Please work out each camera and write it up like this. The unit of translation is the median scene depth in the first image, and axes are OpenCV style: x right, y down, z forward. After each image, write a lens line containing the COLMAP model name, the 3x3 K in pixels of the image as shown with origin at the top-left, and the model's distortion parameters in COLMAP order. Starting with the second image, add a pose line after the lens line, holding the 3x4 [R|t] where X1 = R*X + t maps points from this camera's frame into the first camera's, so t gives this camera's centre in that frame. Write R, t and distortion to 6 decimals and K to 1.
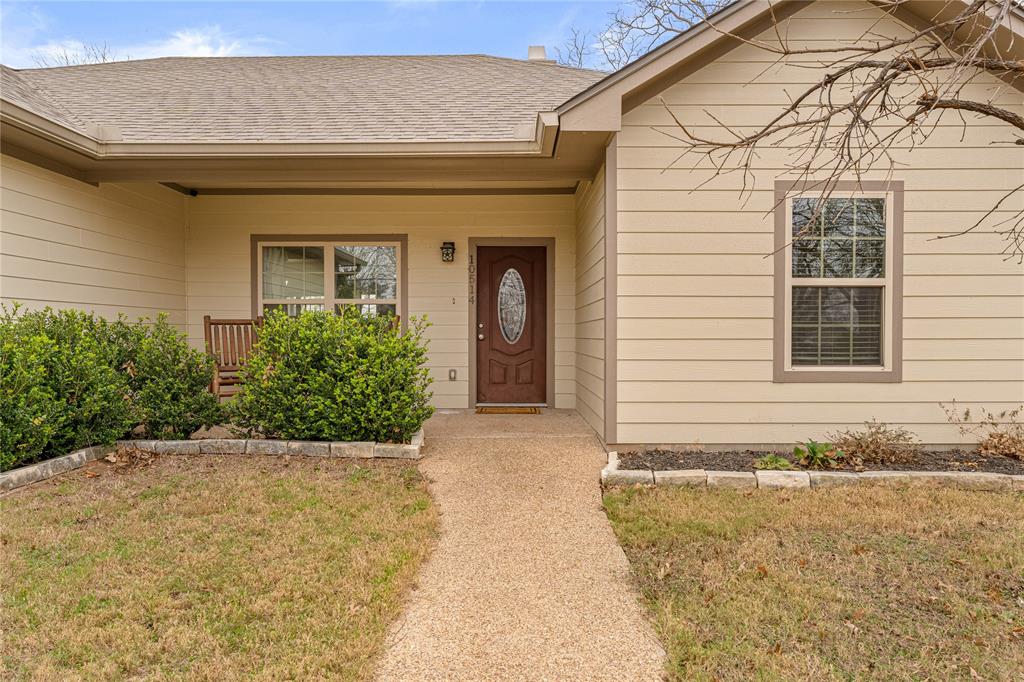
lens RADIAL K [[622.0, 0, 512.0], [0, 622.0, 341.0], [0, 0, 1]] dist [0.004180, 0.000634]
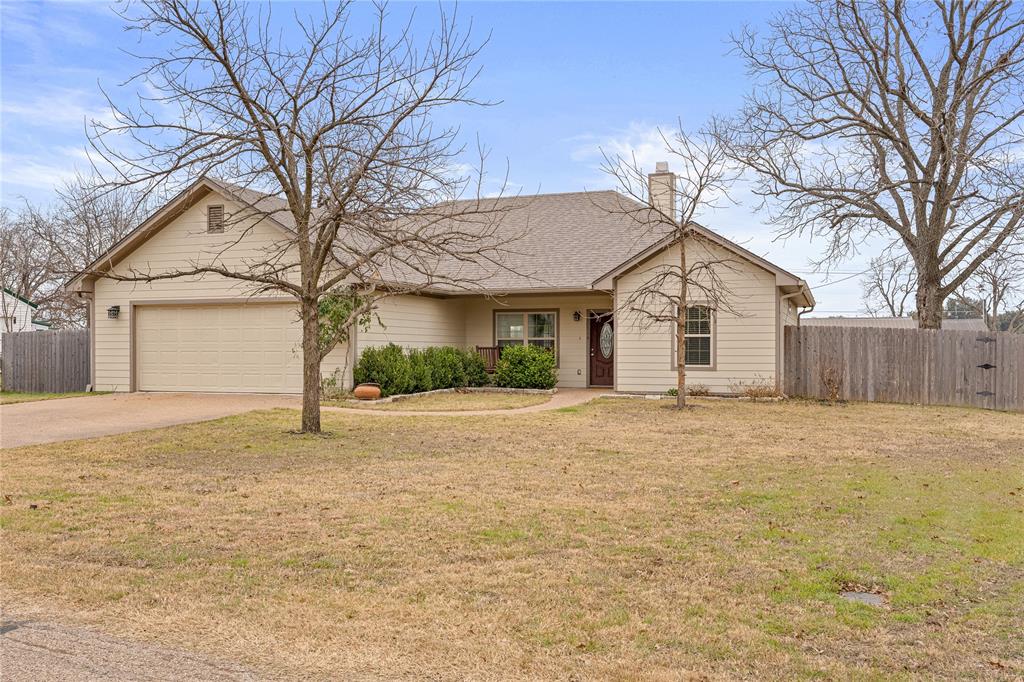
lens RADIAL K [[904.7, 0, 512.0], [0, 904.7, 341.0], [0, 0, 1]] dist [-0.000038, -0.000077]
pose [[0.949985, -0.001906, -0.312289, 0.674822], [-0.005479, 0.999726, -0.022767, 0.018889], [0.312247, 0.023339, 0.949714, -2.103527]]
